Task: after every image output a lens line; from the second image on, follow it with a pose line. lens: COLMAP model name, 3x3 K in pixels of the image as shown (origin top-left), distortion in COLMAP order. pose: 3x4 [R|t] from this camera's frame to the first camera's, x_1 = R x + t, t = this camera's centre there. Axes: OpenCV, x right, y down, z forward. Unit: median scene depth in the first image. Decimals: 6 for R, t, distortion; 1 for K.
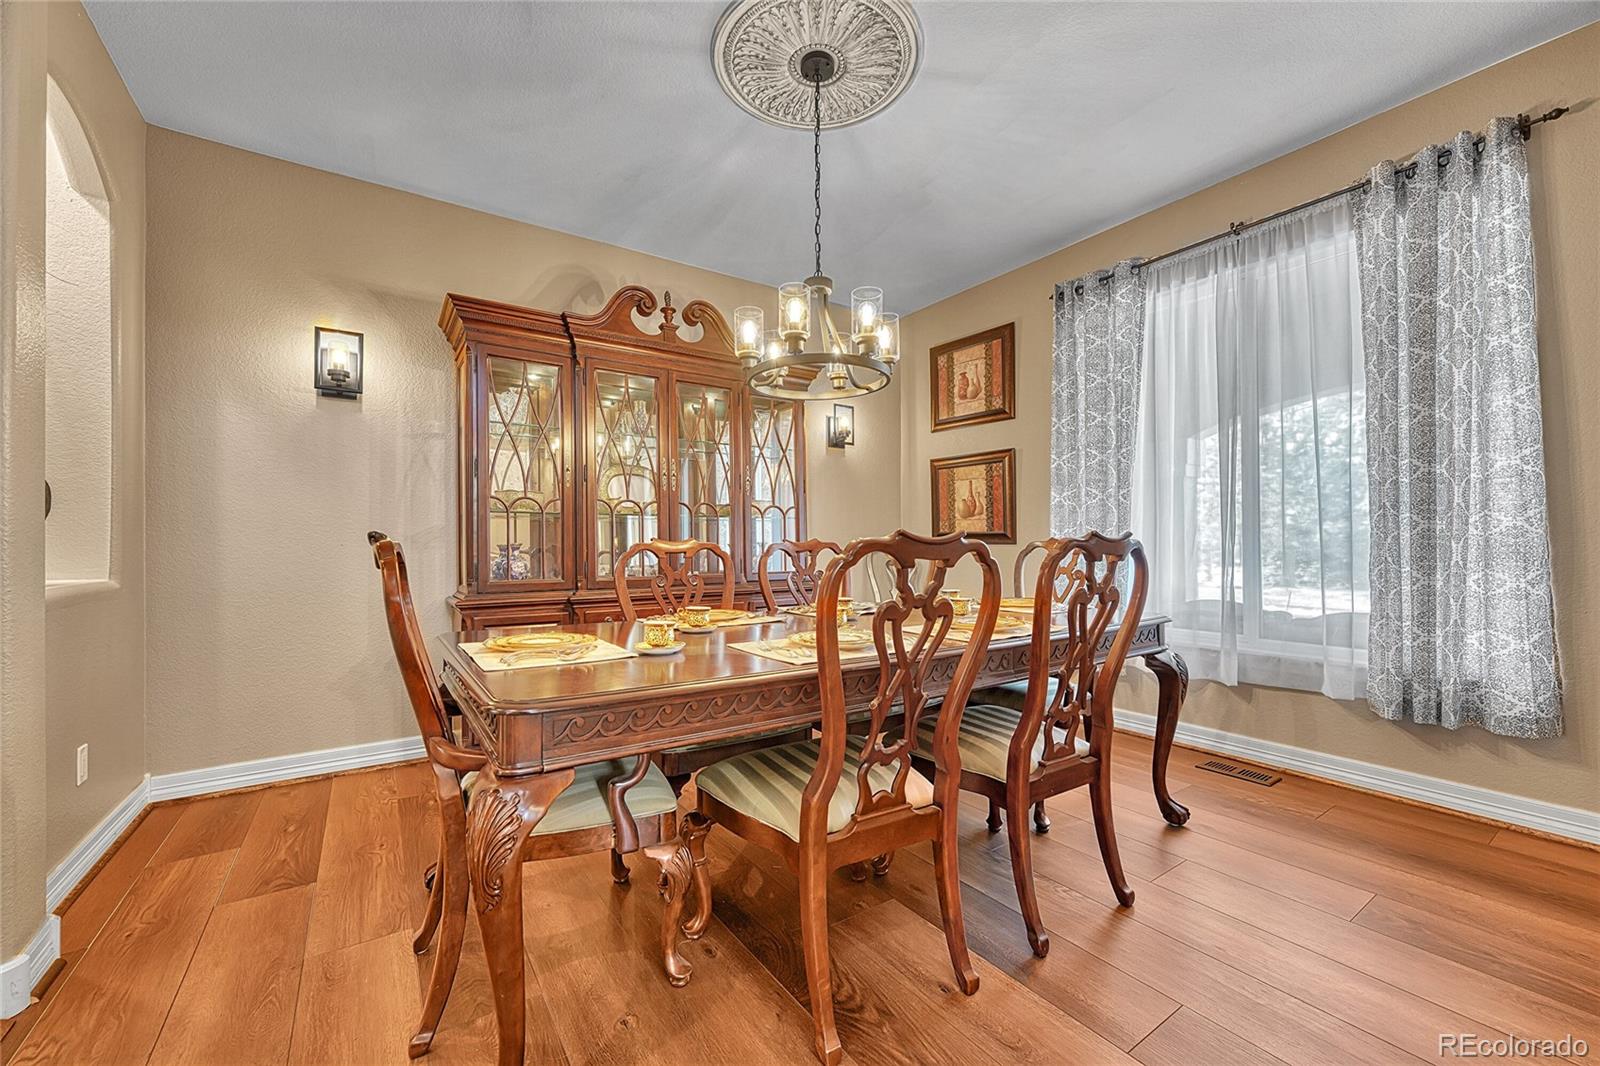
lens RADIAL K [[634.8, 0, 795.1], [0, 634.8, 540.7], [0, 0, 1]] dist [0.002360, 0.000153]
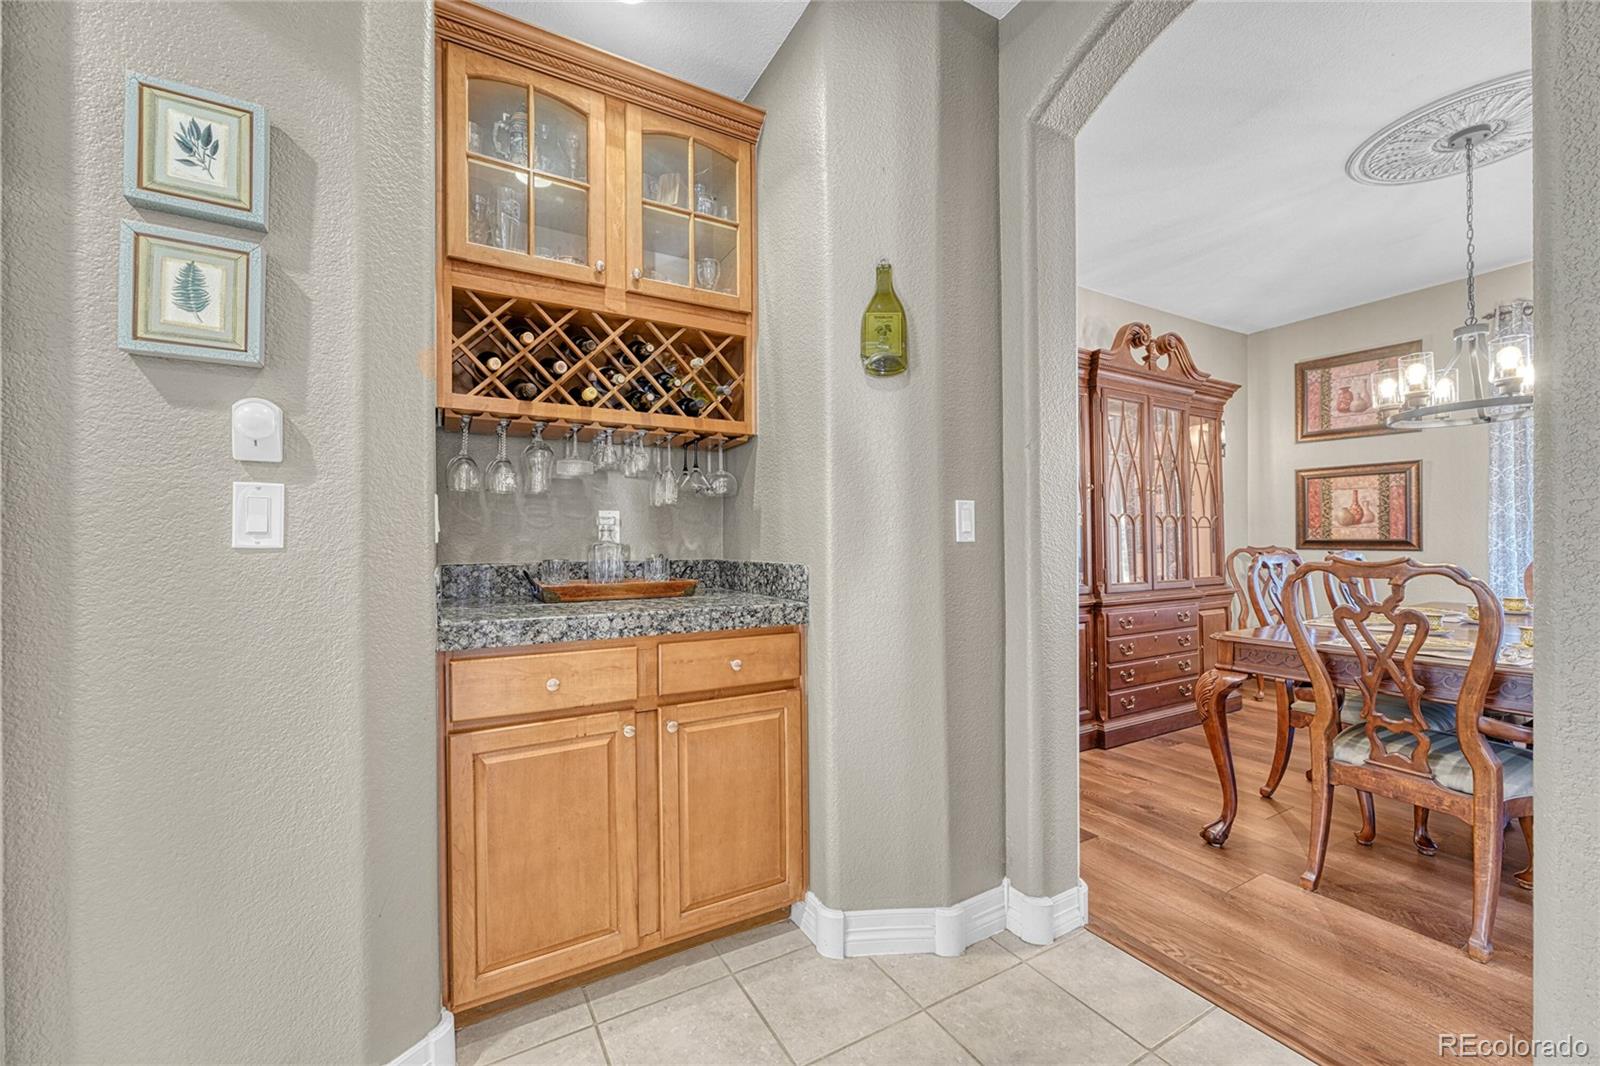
lens RADIAL K [[634.8, 0, 795.1], [0, 634.8, 540.7], [0, 0, 1]] dist [0.002360, 0.000153]
pose [[0.997606, -0.003971, -0.069041, -0.592473], [0.004539, 0.999957, 0.008064, -0.024272], [0.069006, -0.008358, 0.997581, -0.118957]]
